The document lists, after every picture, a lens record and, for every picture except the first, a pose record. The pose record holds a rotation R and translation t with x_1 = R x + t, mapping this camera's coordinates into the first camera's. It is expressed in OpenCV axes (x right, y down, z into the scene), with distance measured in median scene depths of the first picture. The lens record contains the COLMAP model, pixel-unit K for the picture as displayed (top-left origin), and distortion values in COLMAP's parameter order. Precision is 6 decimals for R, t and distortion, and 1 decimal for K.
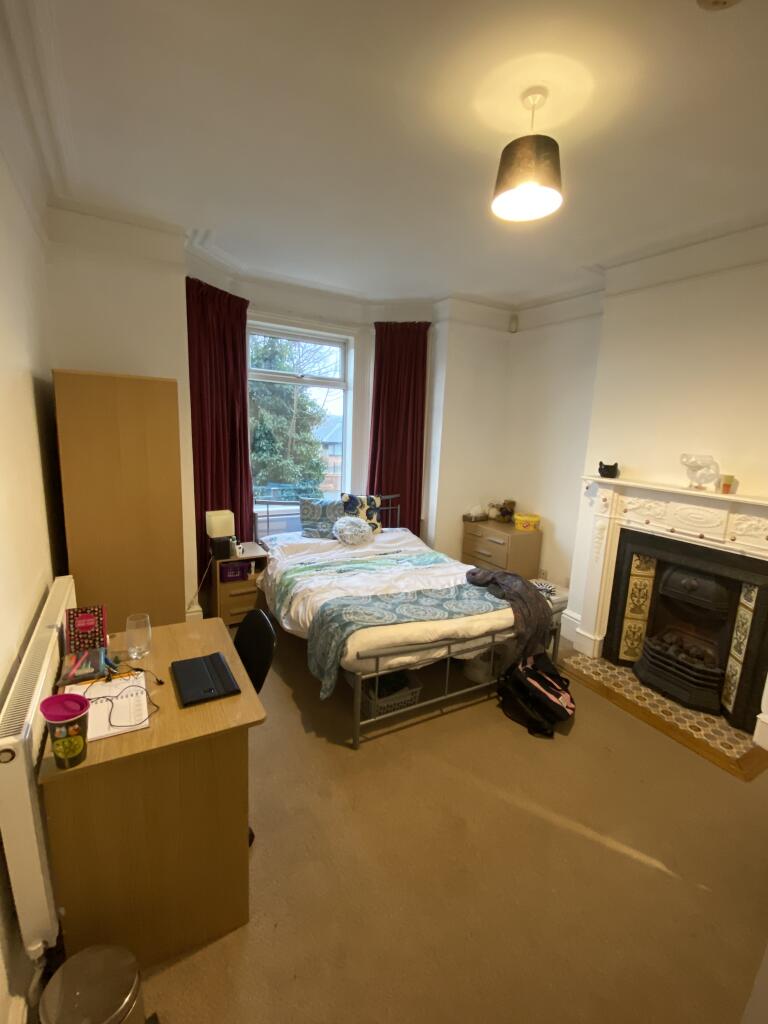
lens RADIAL K [[448.3, 0, 383.8], [0, 448.3, 510.7], [0, 0, 1]] dist [0.003706, 0.000228]
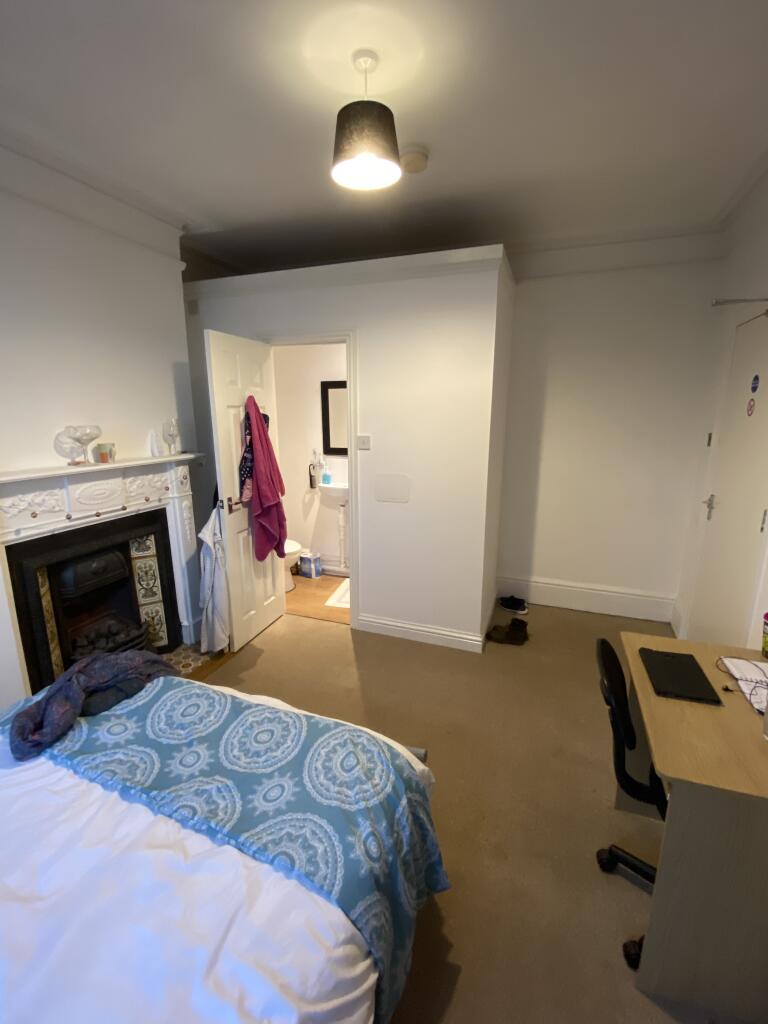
lens RADIAL K [[448.3, 0, 384.5], [0, 448.3, 514.1], [0, 0, 1]] dist [0.003706, 0.000228]
pose [[-0.643901, -0.209900, 0.735754, -0.374091], [0.120819, 0.921673, 0.368675, -0.219787], [-0.755510, 0.326283, -0.568106, 1.120297]]
